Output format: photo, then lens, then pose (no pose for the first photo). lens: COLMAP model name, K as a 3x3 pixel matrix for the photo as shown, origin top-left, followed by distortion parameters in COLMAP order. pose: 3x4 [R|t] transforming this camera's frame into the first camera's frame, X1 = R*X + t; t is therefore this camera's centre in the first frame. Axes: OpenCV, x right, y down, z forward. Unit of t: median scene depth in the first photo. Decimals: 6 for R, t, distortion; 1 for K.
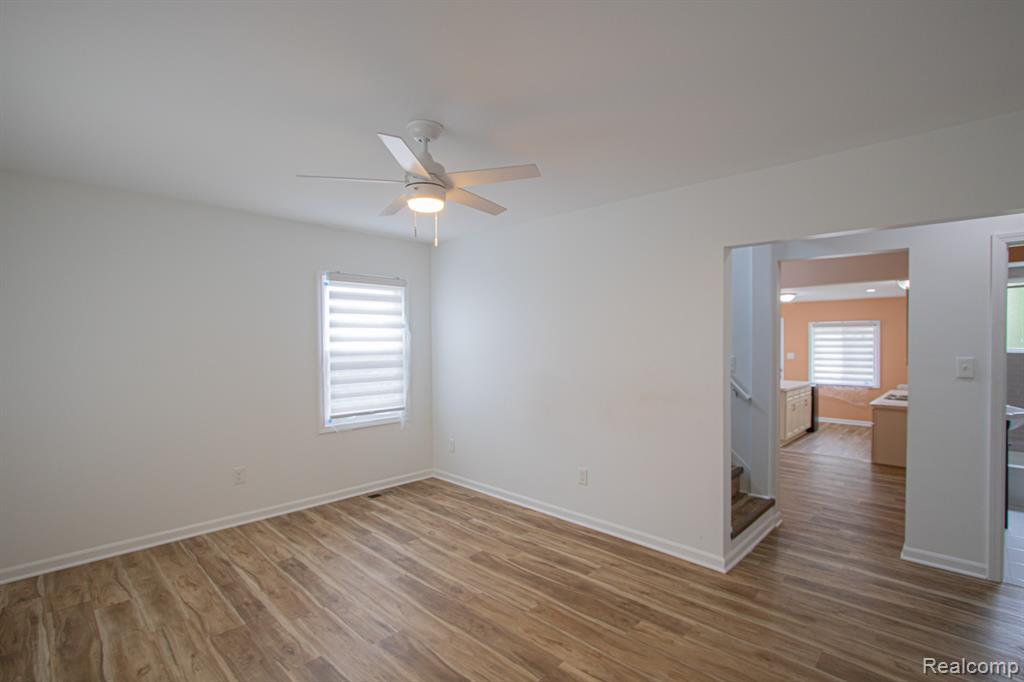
lens RADIAL K [[475.4, 0, 527.1], [0, 475.4, 348.0], [0, 0, 1]] dist [-0.017225, 0.004465]
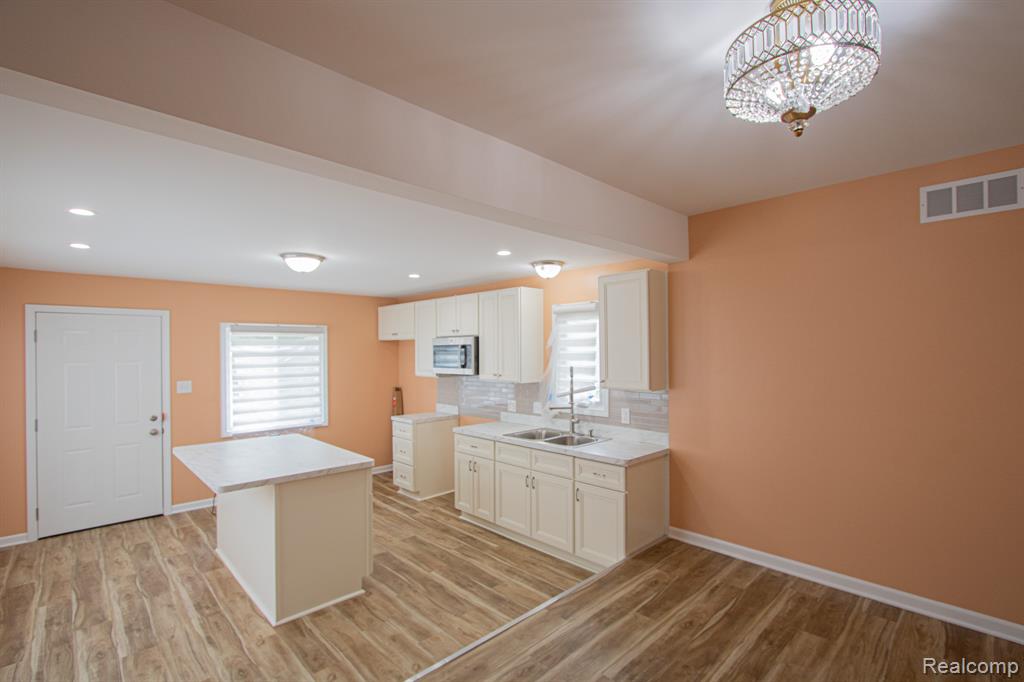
lens RADIAL K [[475.4, 0, 505.6], [0, 475.4, 348.5], [0, 0, 1]] dist [-0.017225, 0.004465]
pose [[0.066557, 0.006476, 0.997762, 0.080931], [0.024780, 0.999660, -0.008141, -0.012710], [-0.997475, 0.025267, 0.066374, 0.666872]]
